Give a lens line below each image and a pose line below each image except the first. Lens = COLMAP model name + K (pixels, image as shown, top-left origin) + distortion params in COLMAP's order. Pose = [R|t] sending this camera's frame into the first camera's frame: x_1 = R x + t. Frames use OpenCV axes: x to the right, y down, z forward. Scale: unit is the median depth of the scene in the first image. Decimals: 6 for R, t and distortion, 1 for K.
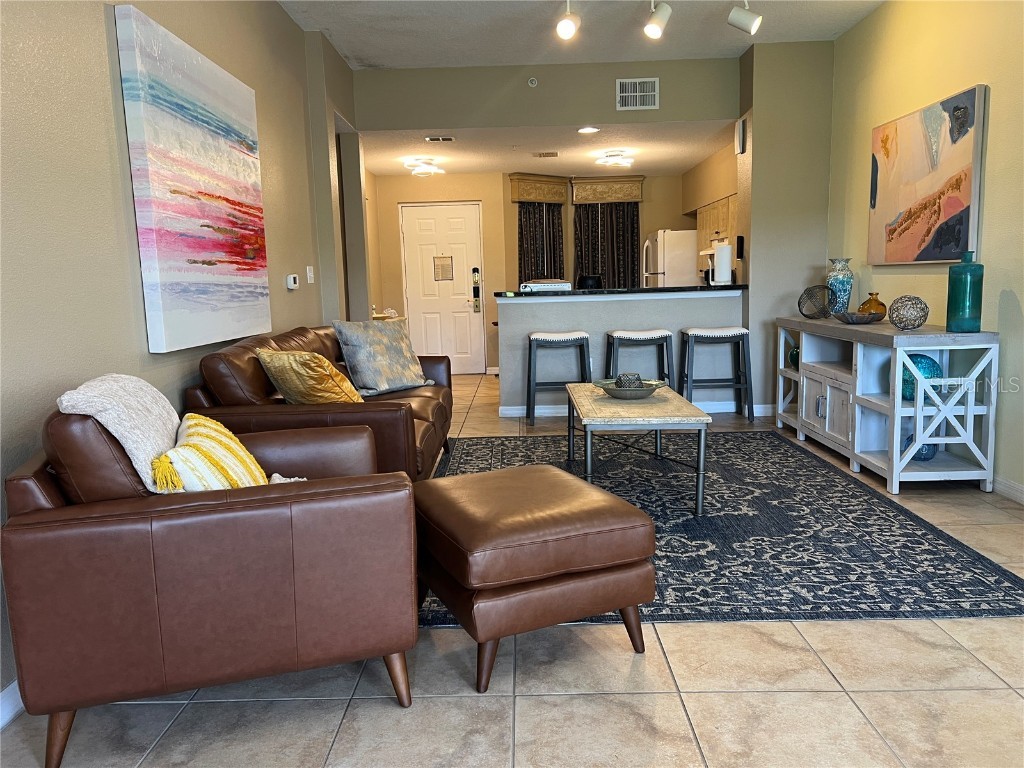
lens RADIAL K [[769.4, 0, 510.1], [0, 769.4, 385.8], [0, 0, 1]] dist [0.050639, -0.056105]
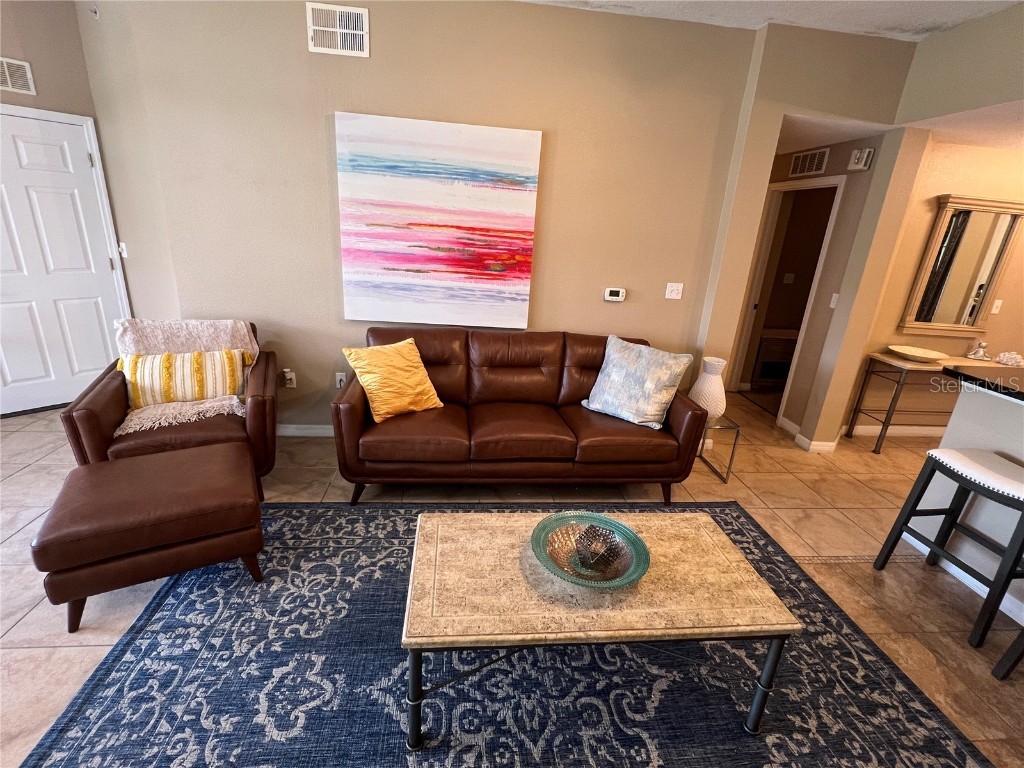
lens RADIAL K [[478.0, 0, 510.1], [0, 478.0, 381.1], [0, 0, 1]] dist [-0.004293, 0.001691]
pose [[0.108650, 0.350163, -0.930366, 0.472293], [-0.204814, 0.923712, 0.323740, -0.245046], [0.972752, 0.155378, 0.172079, 0.856577]]
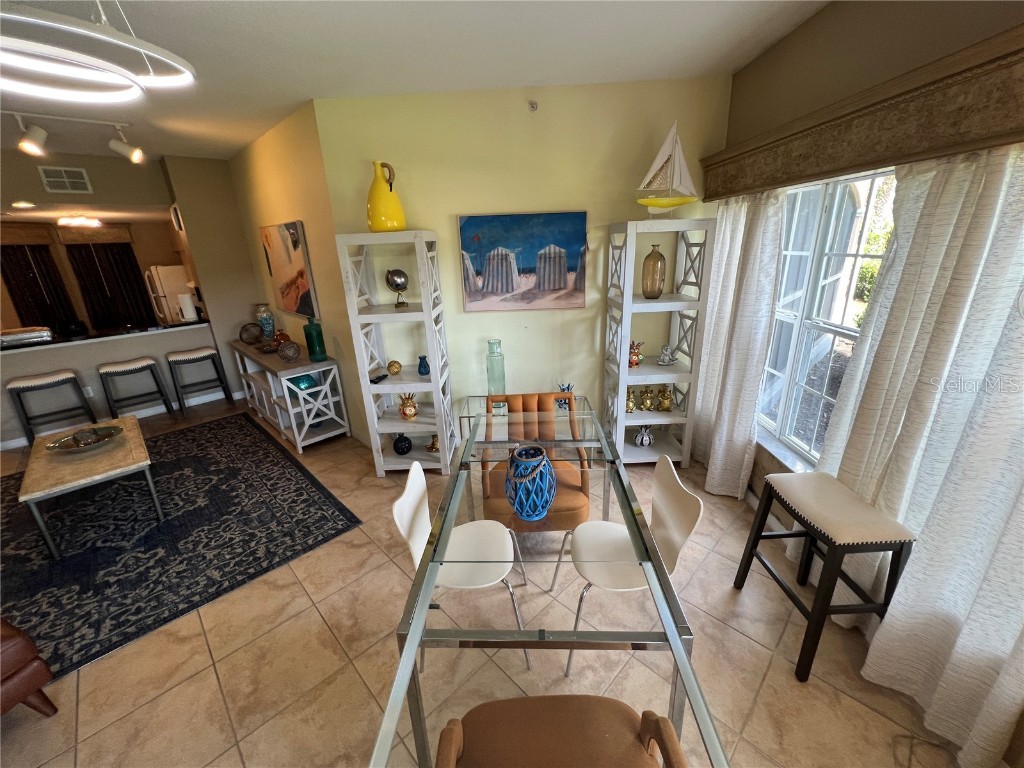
lens RADIAL K [[410.7, 0, 511.7], [0, 410.7, 383.3], [0, 0, 1]] dist [-0.004035, 0.000715]
pose [[0.702687, -0.233904, 0.671952, 0.222460], [0.119491, 0.969800, 0.212627, -0.160429], [-0.701394, -0.069118, 0.709415, -0.022646]]
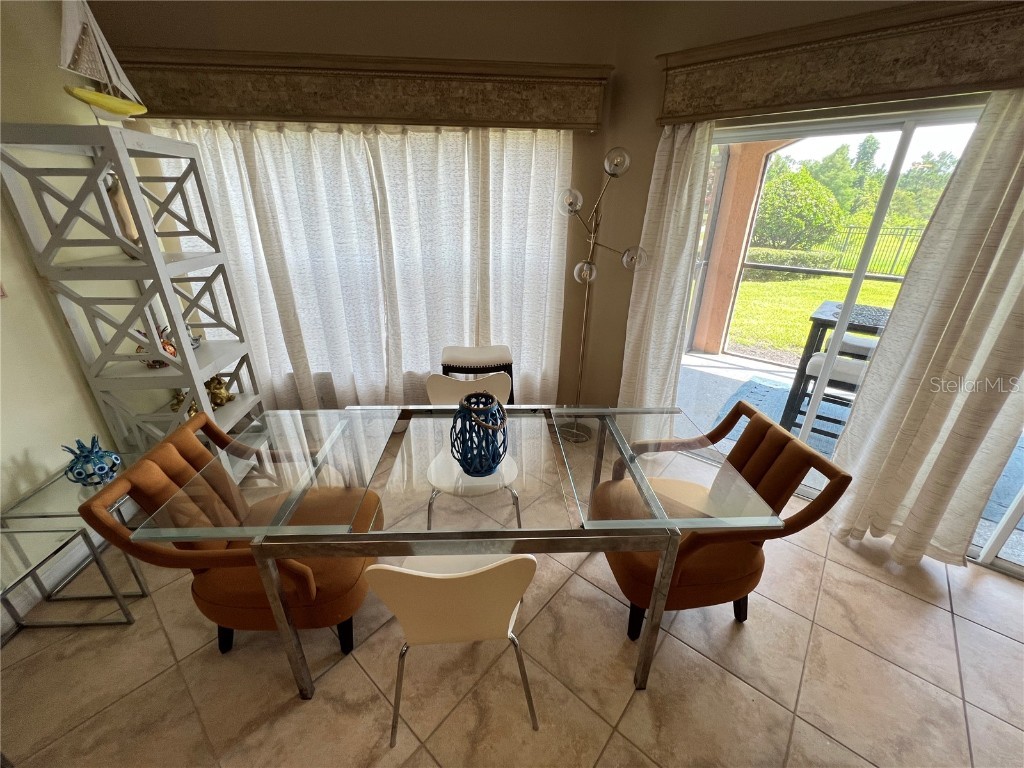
lens RADIAL K [[410.7, 0, 511.5], [0, 410.7, 383.3], [0, 0, 1]] dist [-0.004035, 0.000715]
pose [[-0.767638, -0.241545, 0.593622, 0.263464], [0.101306, 0.868878, 0.484550, -0.185493], [-0.632826, 0.432097, -0.642514, 0.442543]]
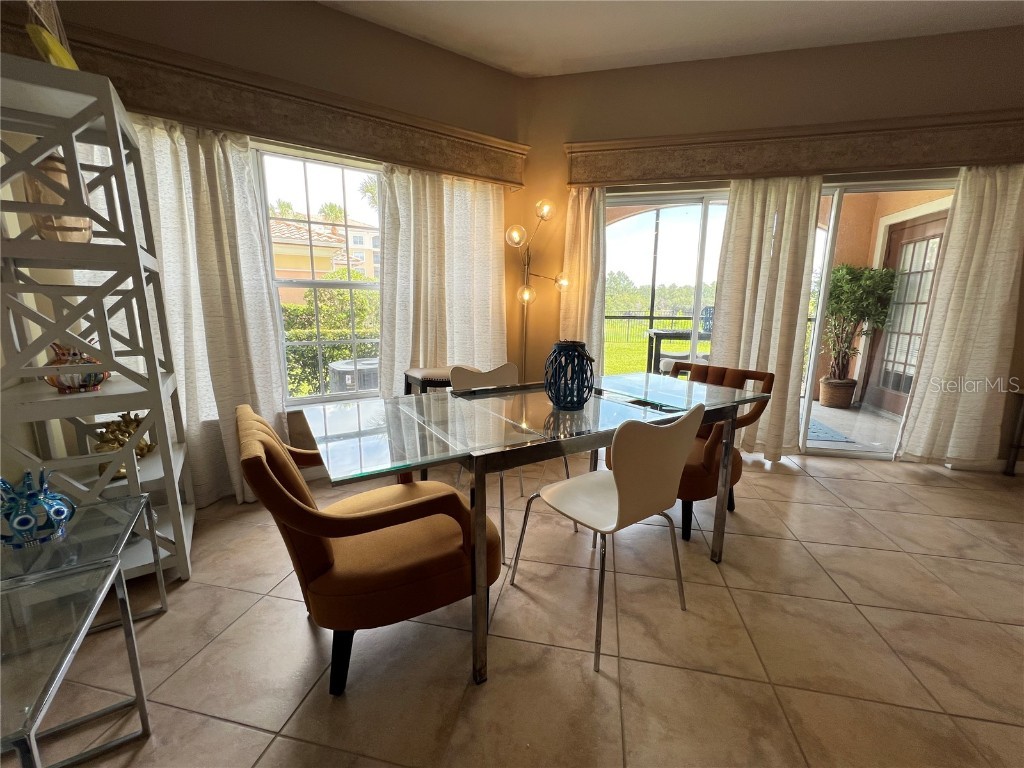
lens RADIAL K [[410.7, 0, 513.2], [0, 410.7, 382.1], [0, 0, 1]] dist [-0.004035, 0.000715]
pose [[-0.981661, -0.011687, 0.190276, 0.464036], [0.048597, 0.949801, 0.309056, -0.101076], [-0.184336, 0.312635, -0.931815, 0.653926]]
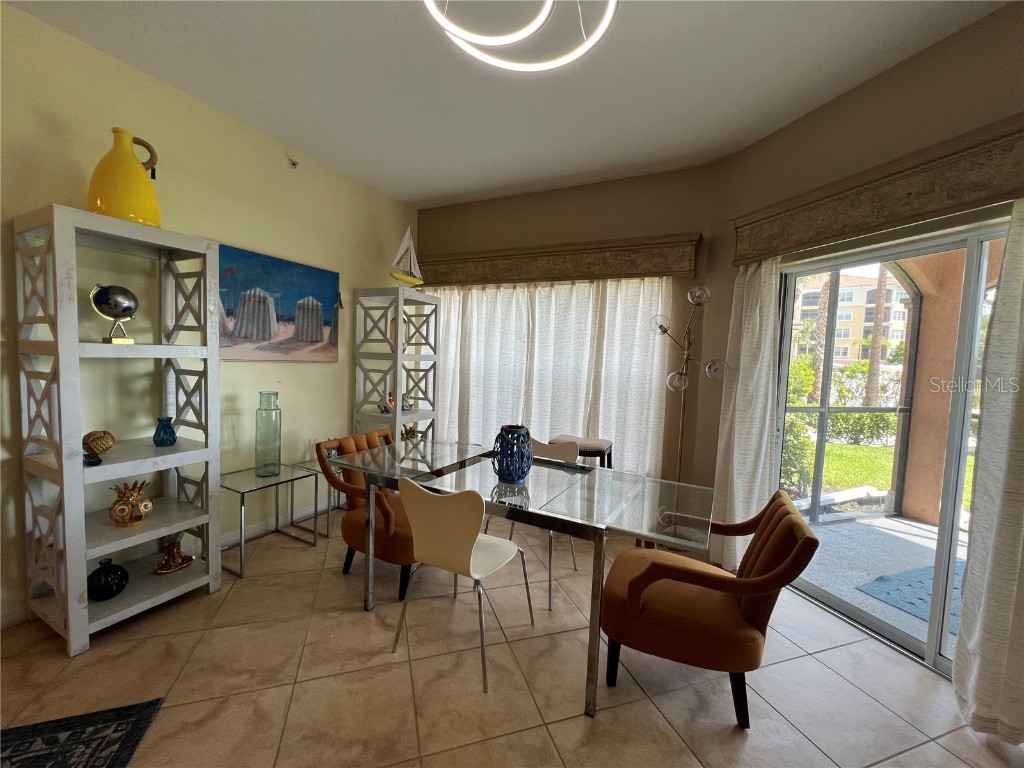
lens RADIAL K [[410.7, 0, 510.6], [0, 410.7, 383.1], [0, 0, 1]] dist [-0.004035, 0.000715]
pose [[-0.328683, -0.044595, 0.943387, 0.007264], [0.101961, 0.991371, 0.082387, -0.105650], [-0.938920, 0.123268, -0.321300, 0.405287]]
